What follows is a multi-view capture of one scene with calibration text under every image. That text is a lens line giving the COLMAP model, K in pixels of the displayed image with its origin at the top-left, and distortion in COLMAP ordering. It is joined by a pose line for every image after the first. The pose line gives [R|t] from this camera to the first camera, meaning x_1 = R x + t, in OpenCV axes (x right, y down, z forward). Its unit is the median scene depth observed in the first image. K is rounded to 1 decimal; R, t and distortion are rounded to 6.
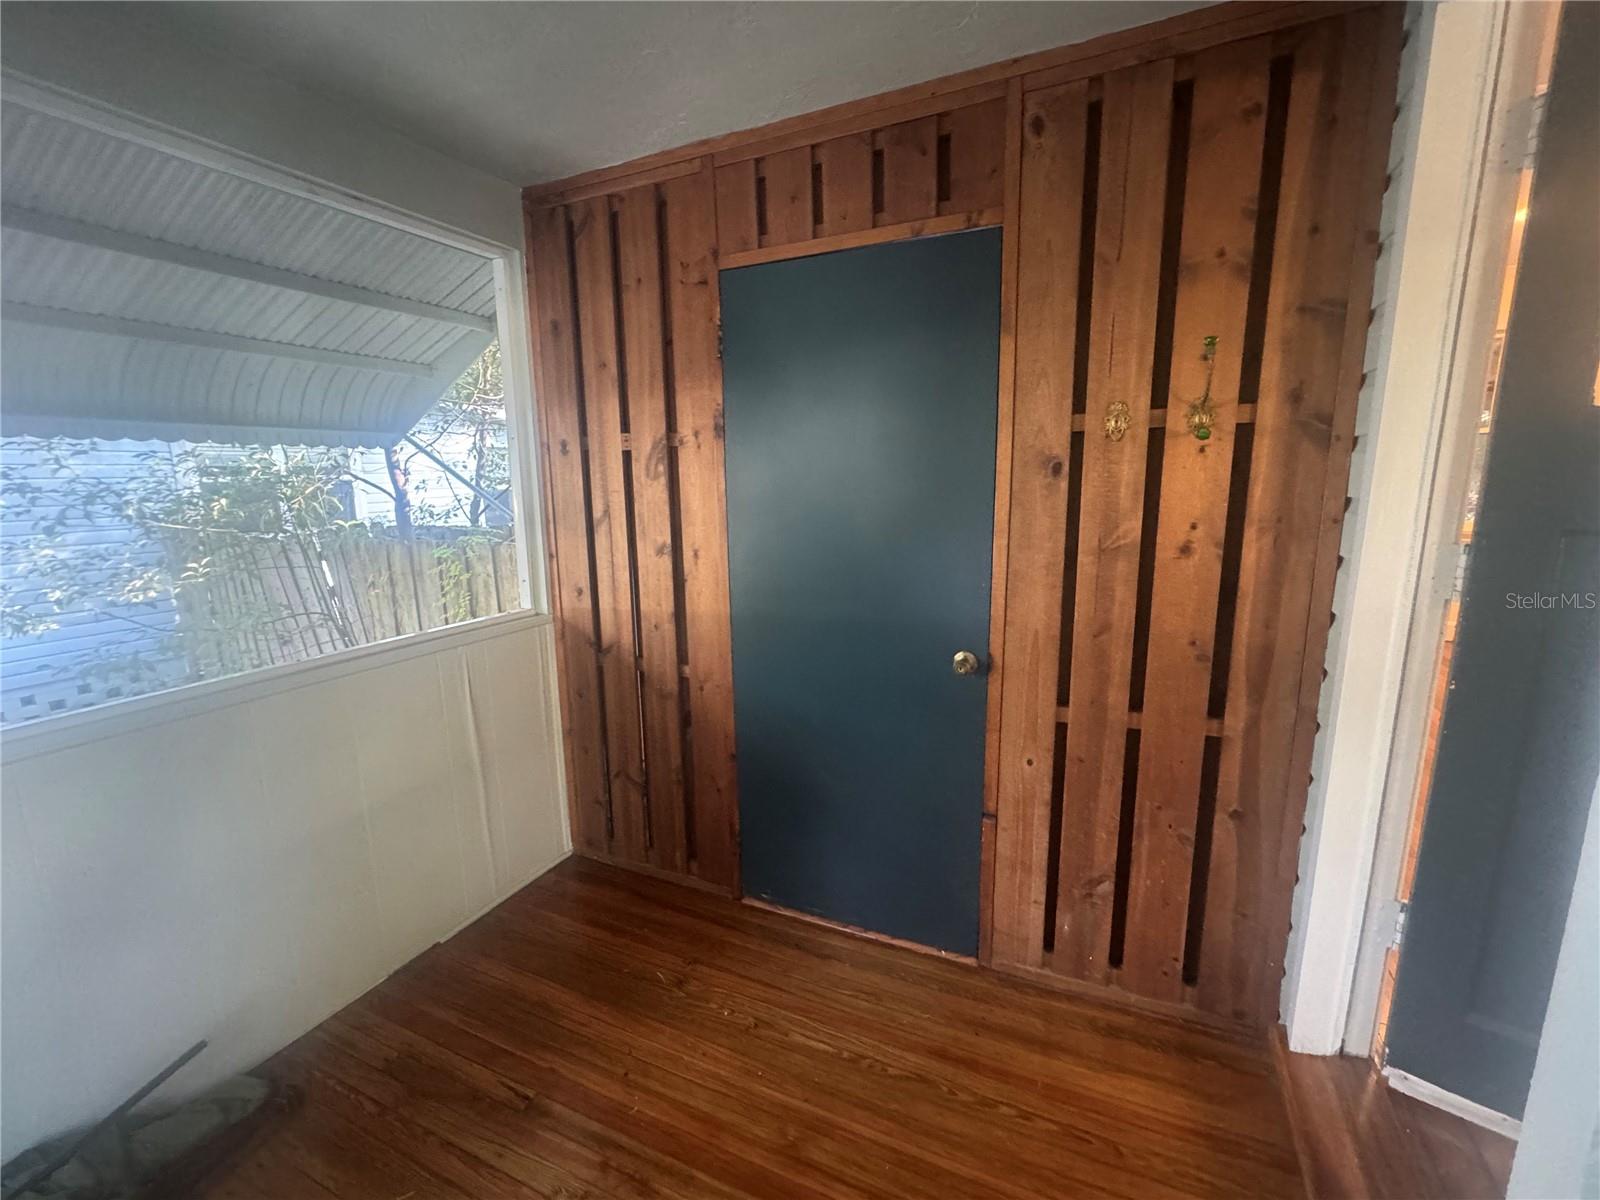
lens RADIAL K [[697.1, 0, 794.8], [0, 697.1, 600.4], [0, 0, 1]] dist [-0.004062, 0.001217]
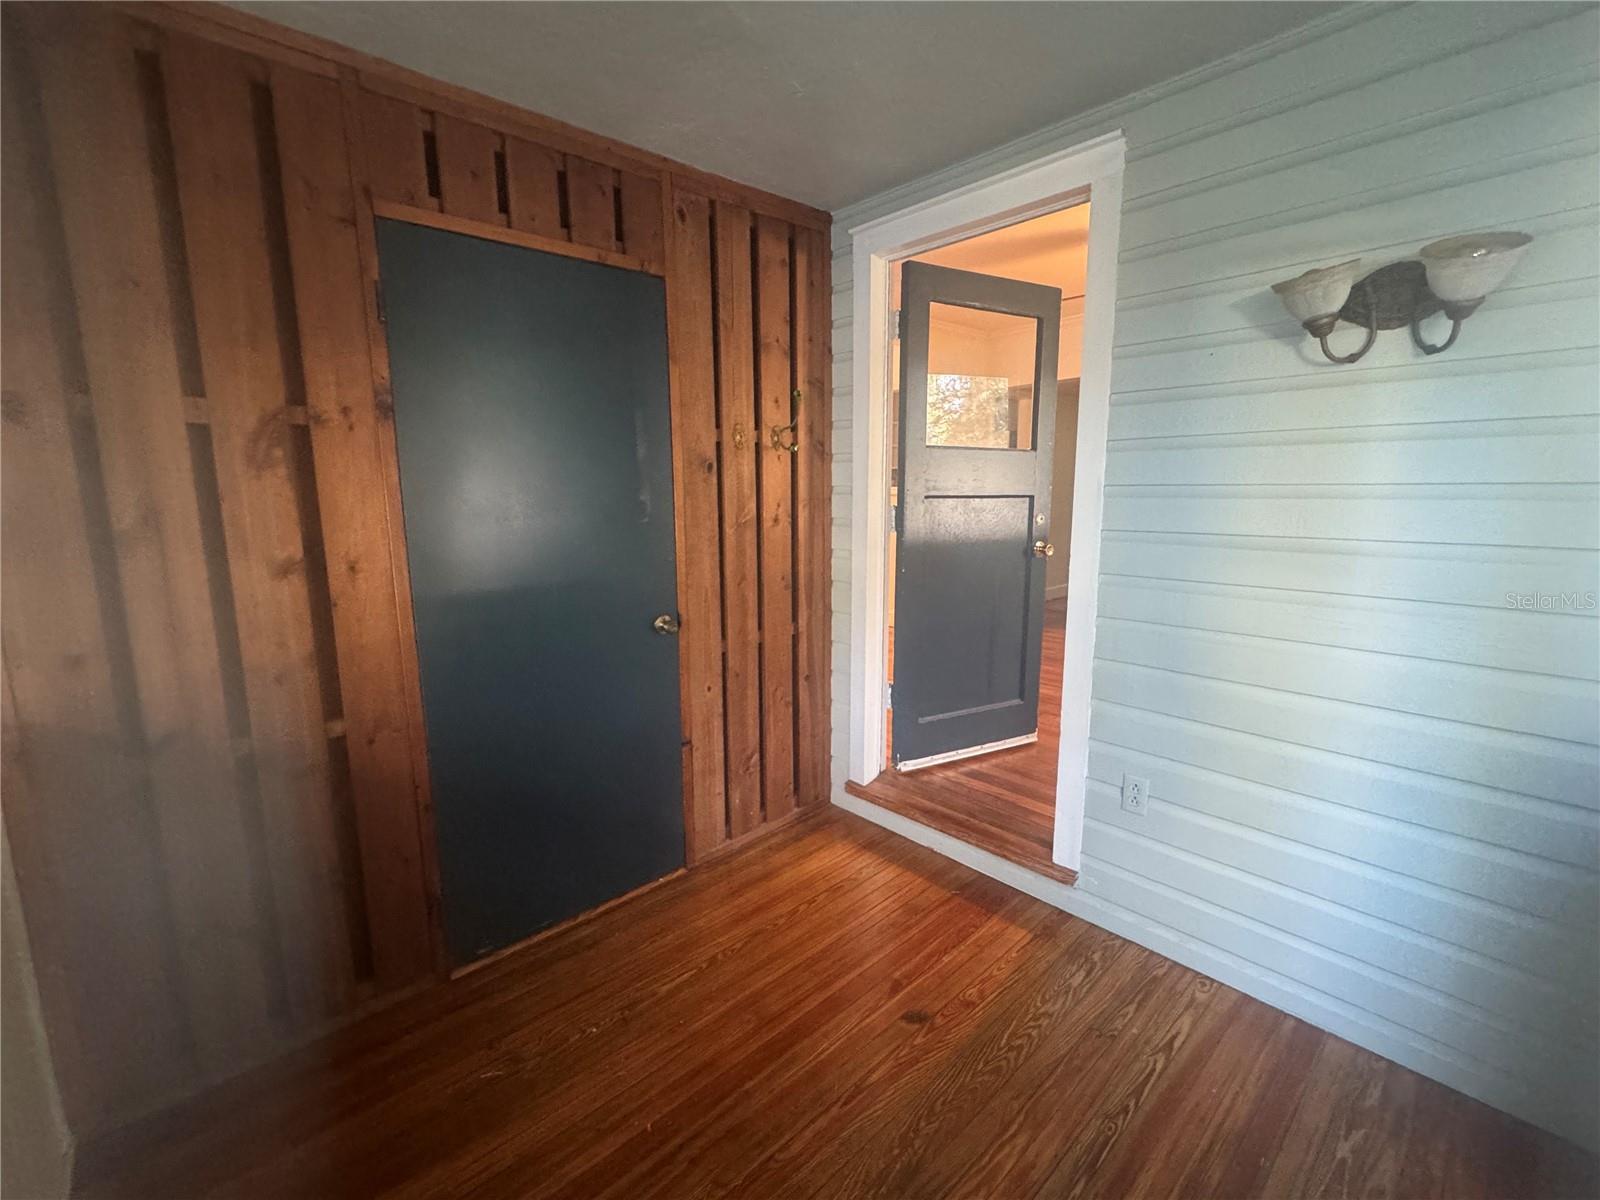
lens RADIAL K [[697.1, 0, 798.0], [0, 697.1, 601.3], [0, 0, 1]] dist [-0.004062, 0.001217]
pose [[0.375038, -0.140208, 0.916345, -0.794606], [0.171853, 0.981877, 0.079899, -0.007922], [-0.910941, 0.127511, 0.392337, 0.305808]]
